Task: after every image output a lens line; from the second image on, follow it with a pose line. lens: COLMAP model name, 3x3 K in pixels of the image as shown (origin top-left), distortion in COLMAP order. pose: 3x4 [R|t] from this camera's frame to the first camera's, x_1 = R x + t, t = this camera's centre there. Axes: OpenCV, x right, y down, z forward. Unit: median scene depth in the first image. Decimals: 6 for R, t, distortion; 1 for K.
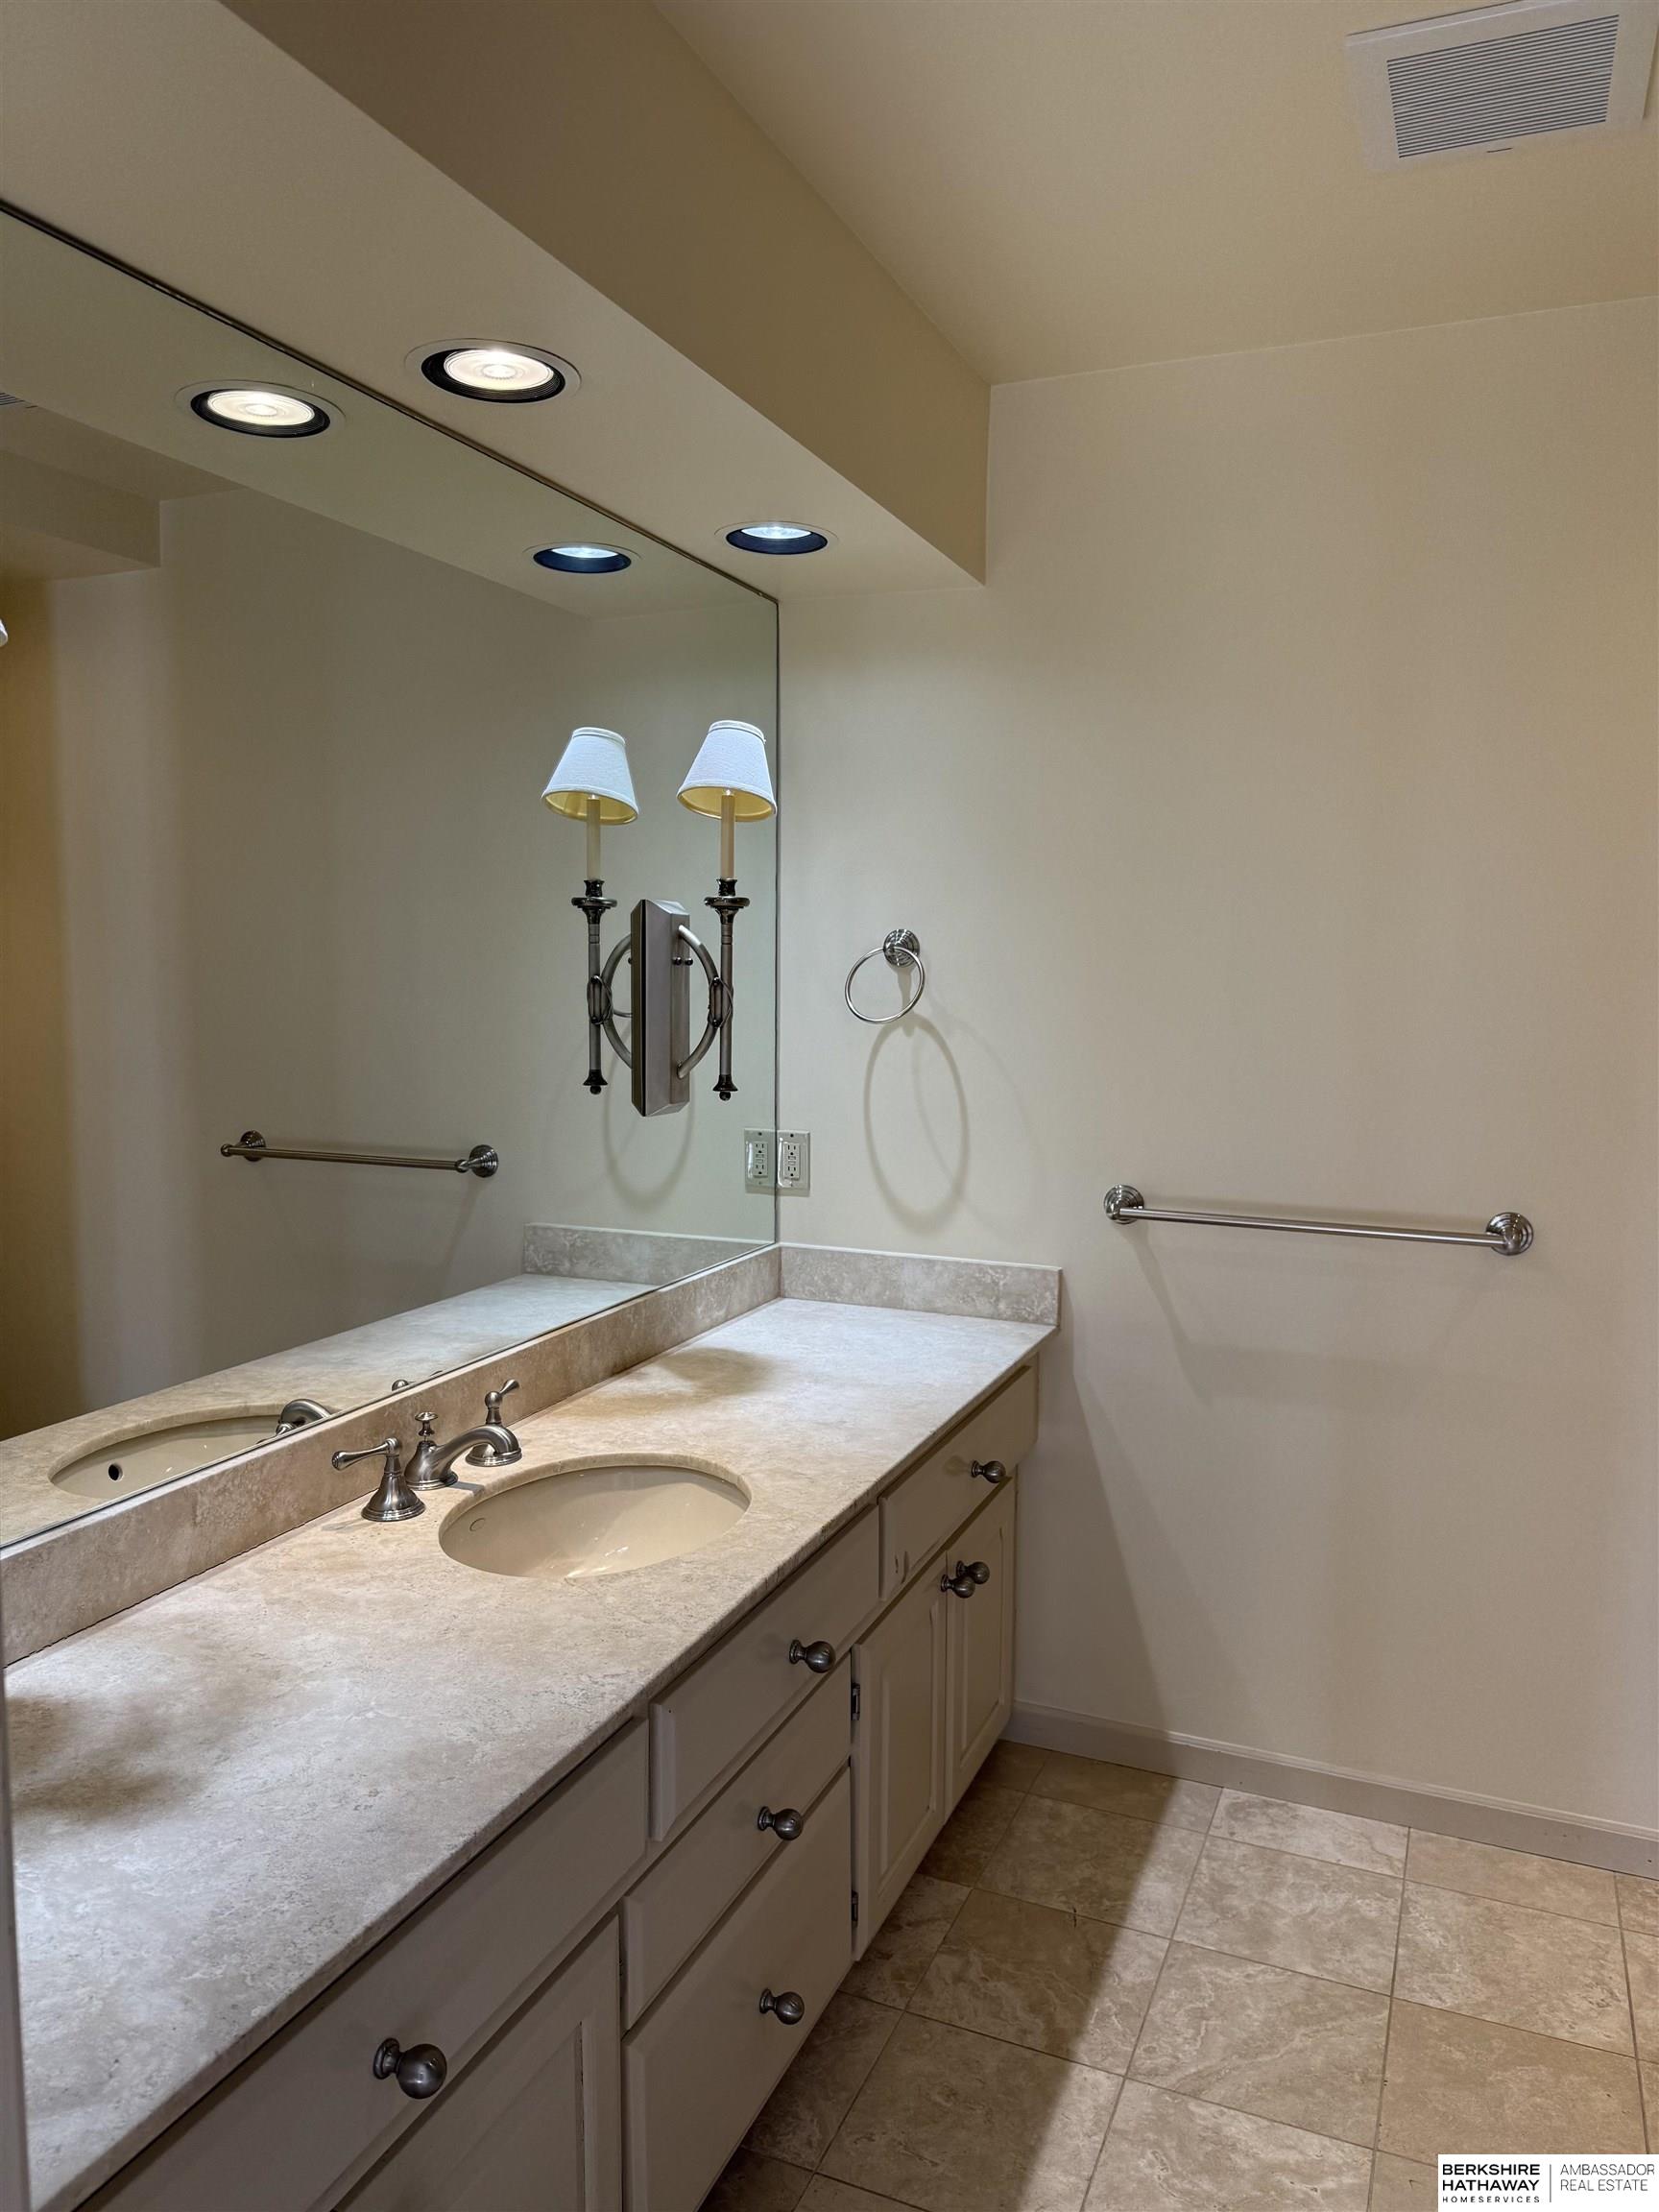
lens RADIAL K [[1513.3, 0, 829.5], [0, 1513.3, 1106.0], [0, 0, 1]] dist [0.166398, -0.308492]
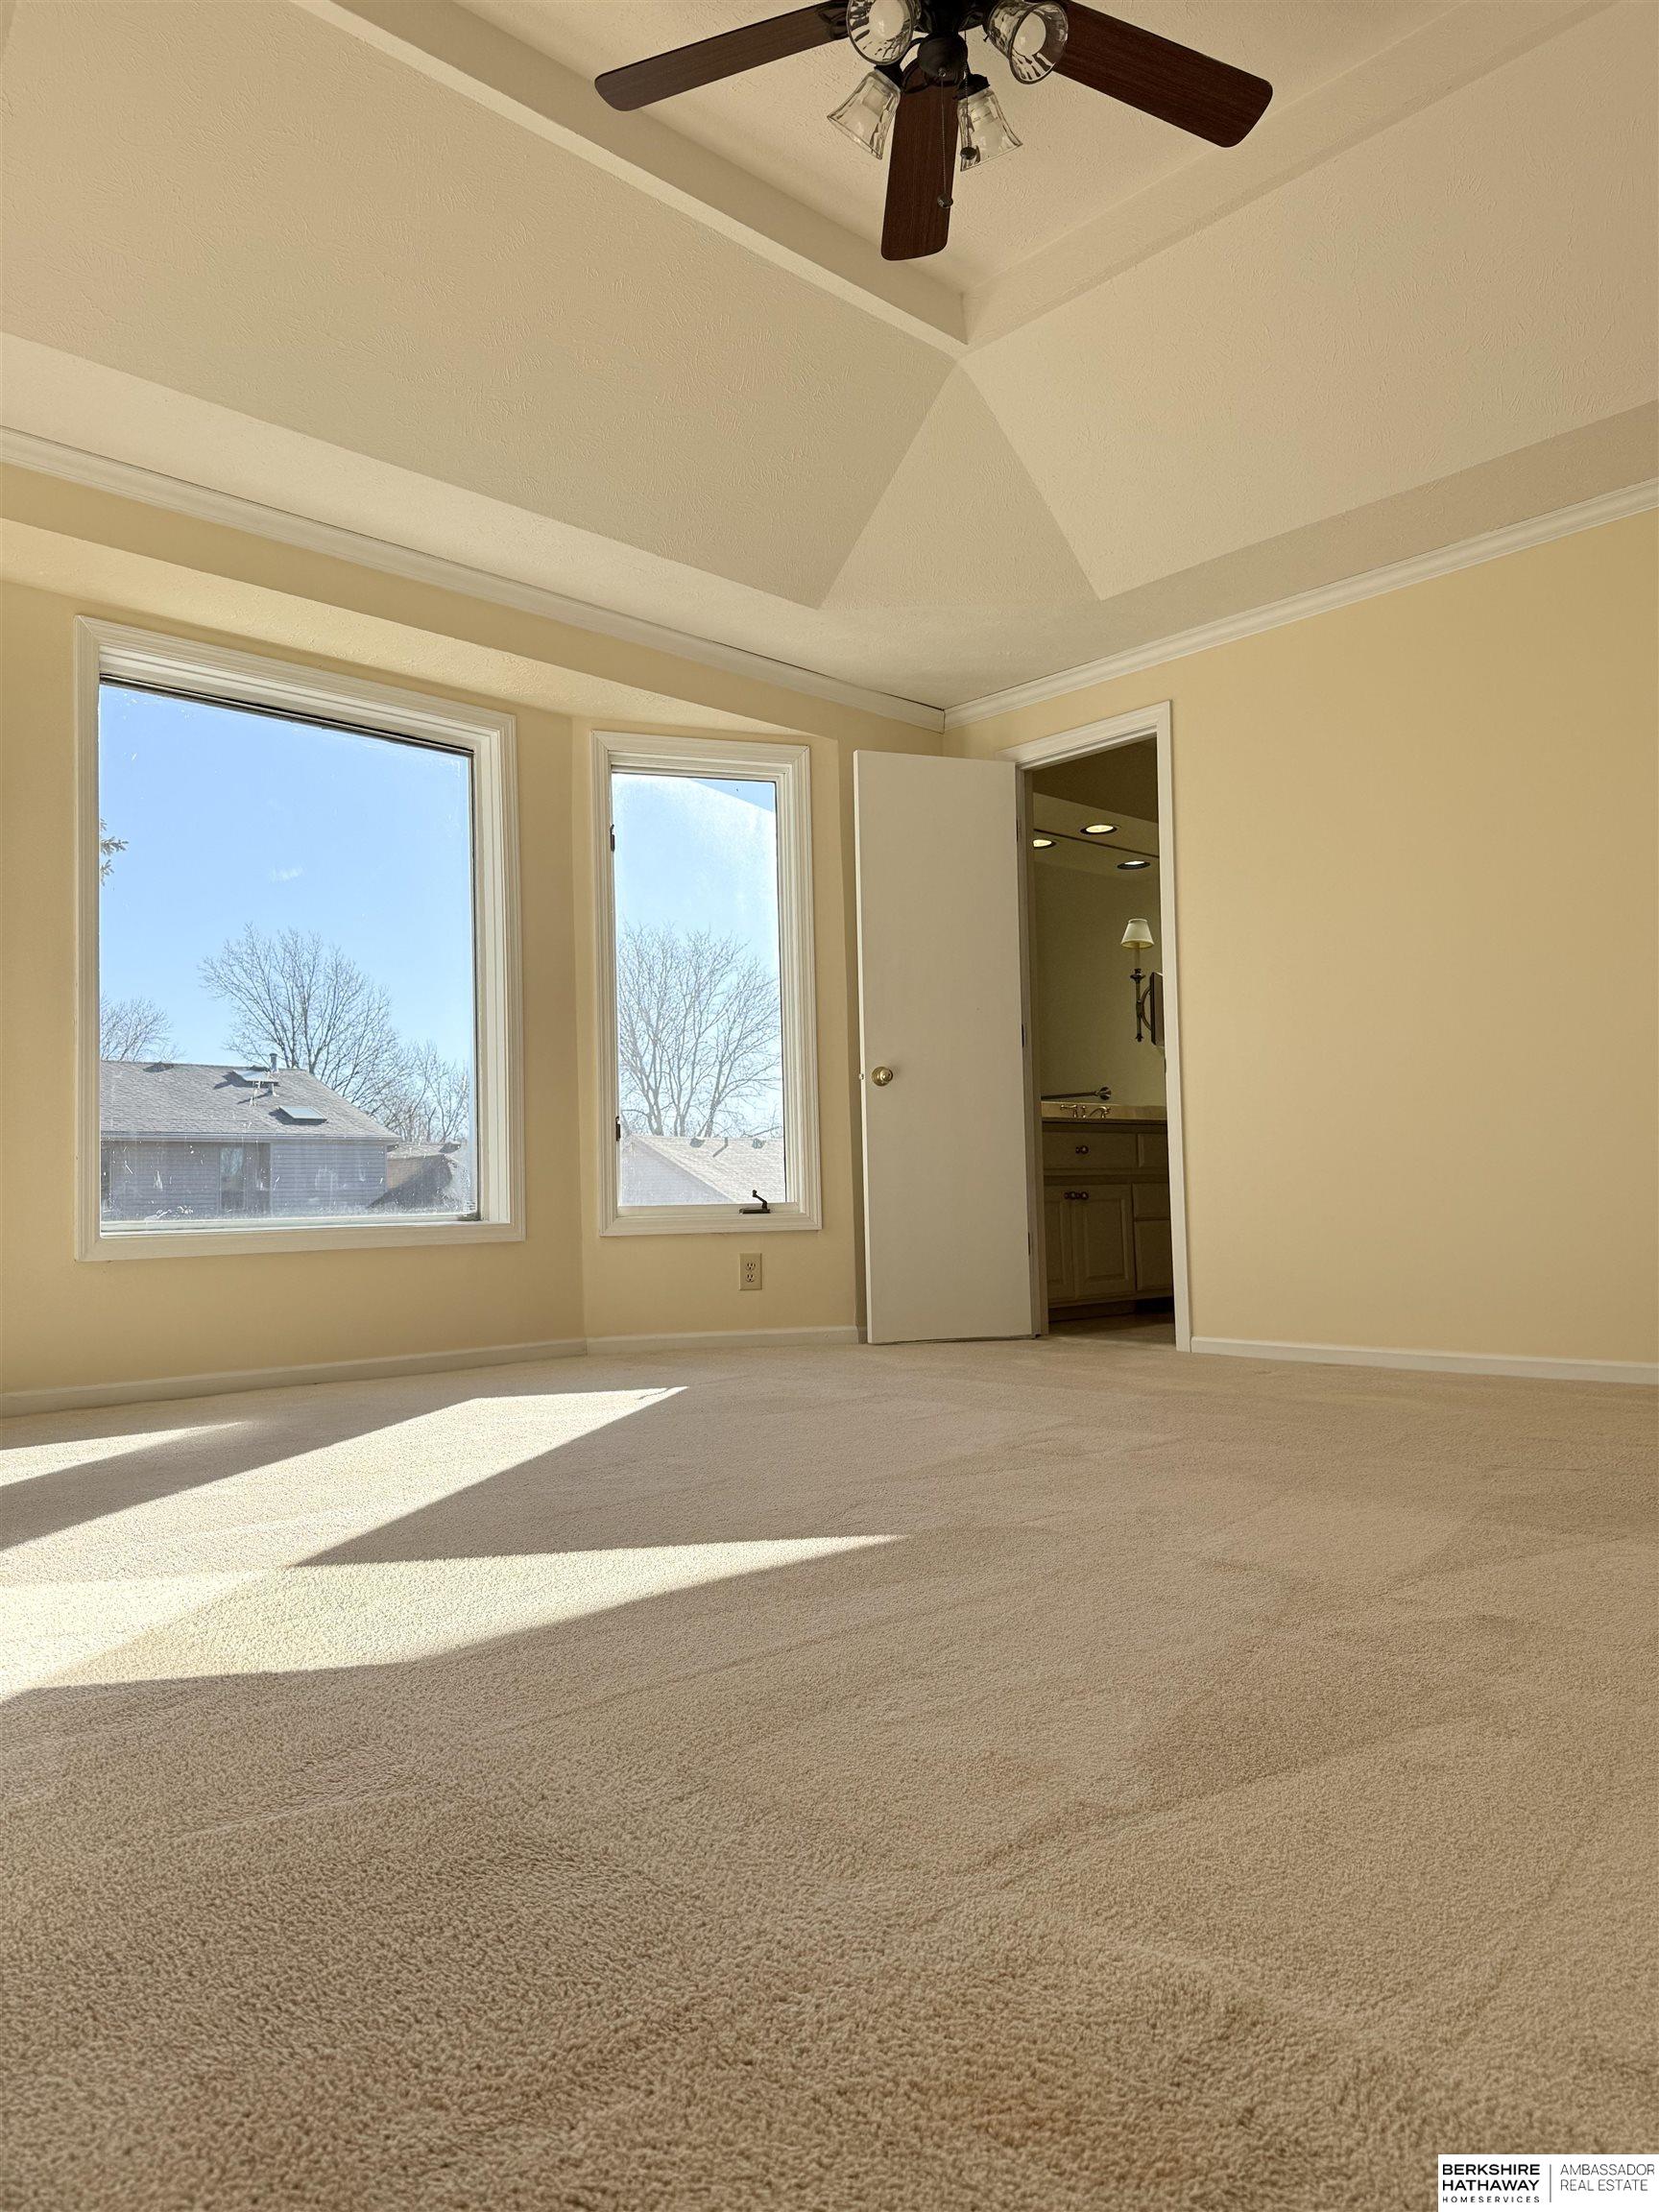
lens RADIAL K [[1513.3, 0, 829.5], [0, 1513.3, 1106.0], [0, 0, 1]] dist [0.166398, -0.308492]
pose [[0.910458, -0.051019, -0.410442, 0.501937], [-0.011799, 0.988755, -0.149079, 0.562350], [0.413432, 0.140574, 0.899618, -1.871828]]
